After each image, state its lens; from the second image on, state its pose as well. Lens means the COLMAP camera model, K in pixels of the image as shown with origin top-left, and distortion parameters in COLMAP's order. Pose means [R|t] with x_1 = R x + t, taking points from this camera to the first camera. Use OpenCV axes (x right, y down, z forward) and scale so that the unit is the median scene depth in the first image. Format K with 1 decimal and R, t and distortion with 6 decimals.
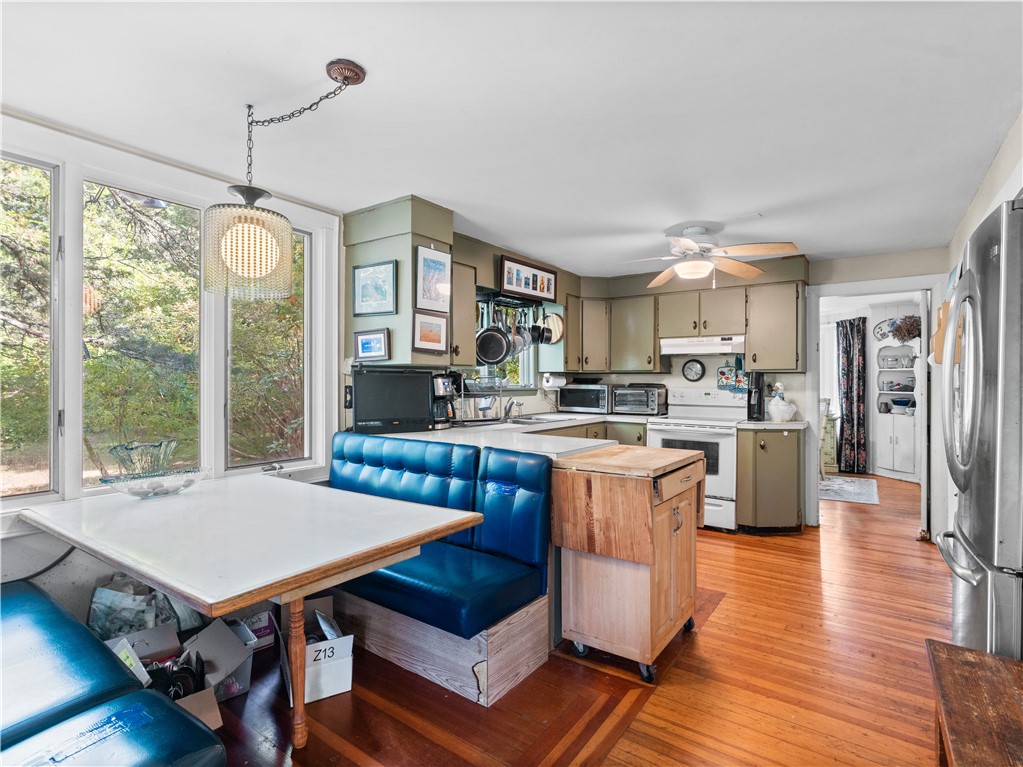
lens RADIAL K [[520.4, 0, 512.1], [0, 520.4, 384.0], [0, 0, 1]] dist [-0.010926, 0.002291]
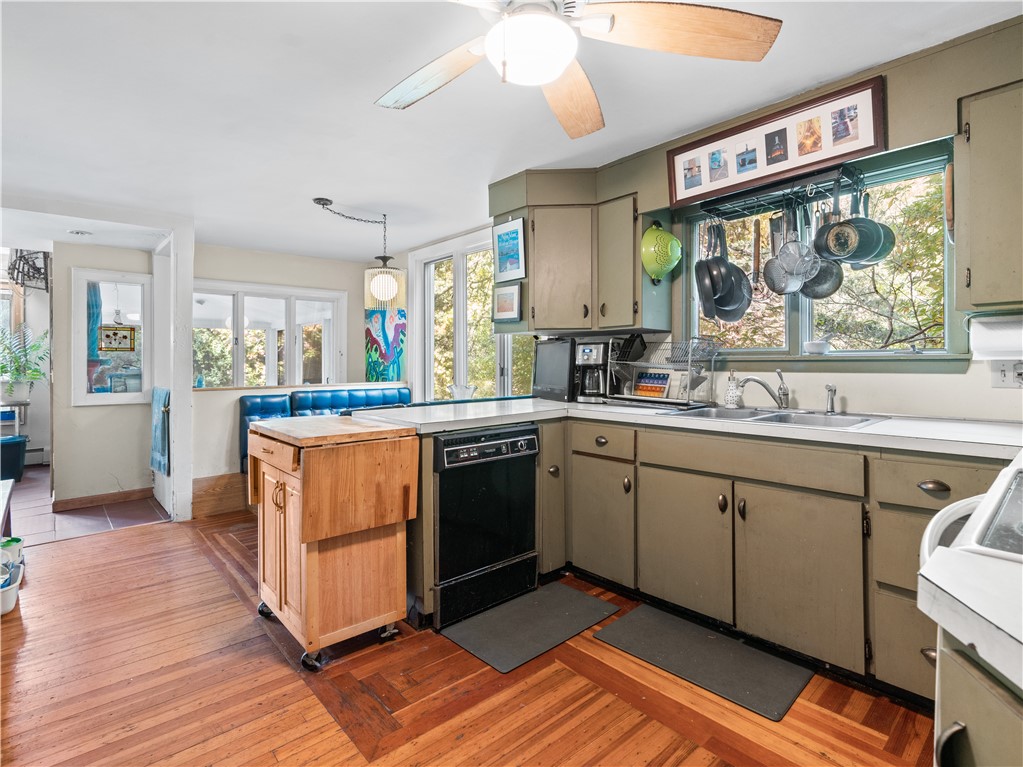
lens RADIAL K [[520.4, 0, 499.4], [0, 520.4, 358.3], [0, 0, 1]] dist [-0.010926, 0.002291]
pose [[-0.234682, -0.010014, -0.972021, 0.562330], [0.000889, 0.999944, -0.010517, 0.015805], [0.972072, -0.003332, -0.234660, 0.802032]]
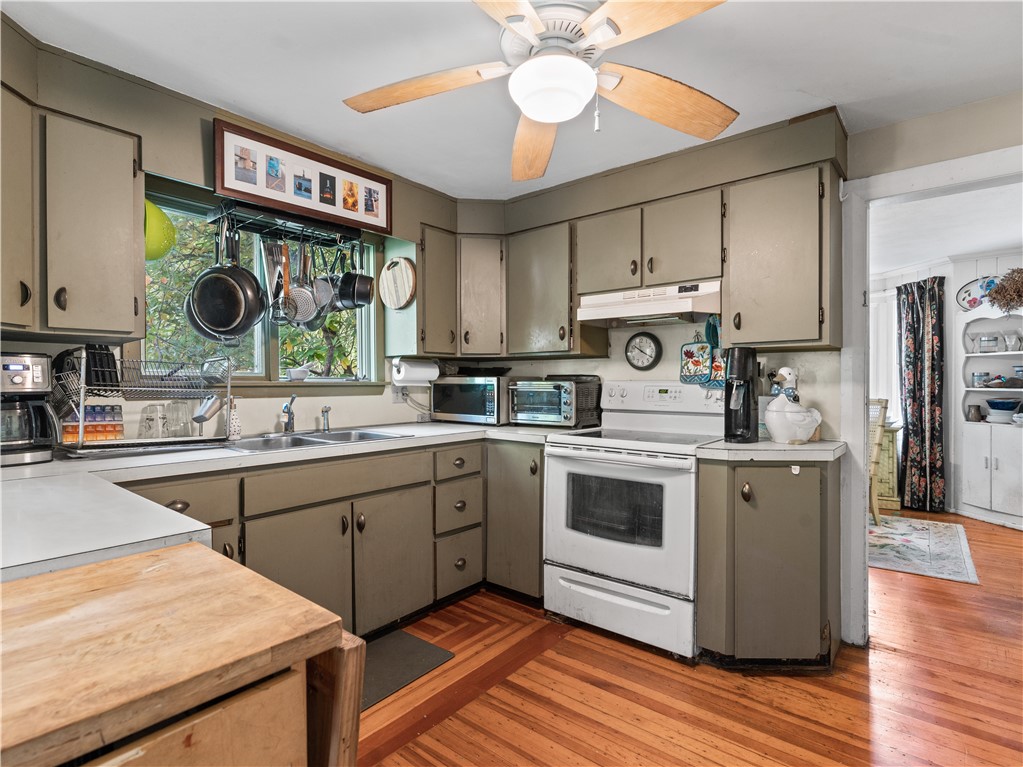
lens RADIAL K [[520.4, 0, 511.0], [0, 520.4, 388.7], [0, 0, 1]] dist [-0.010926, 0.002291]
pose [[0.997197, -0.003357, -0.074742, 0.261701], [0.003743, 0.999980, 0.005038, 0.013440], [0.074724, -0.005303, 0.997190, 0.434698]]
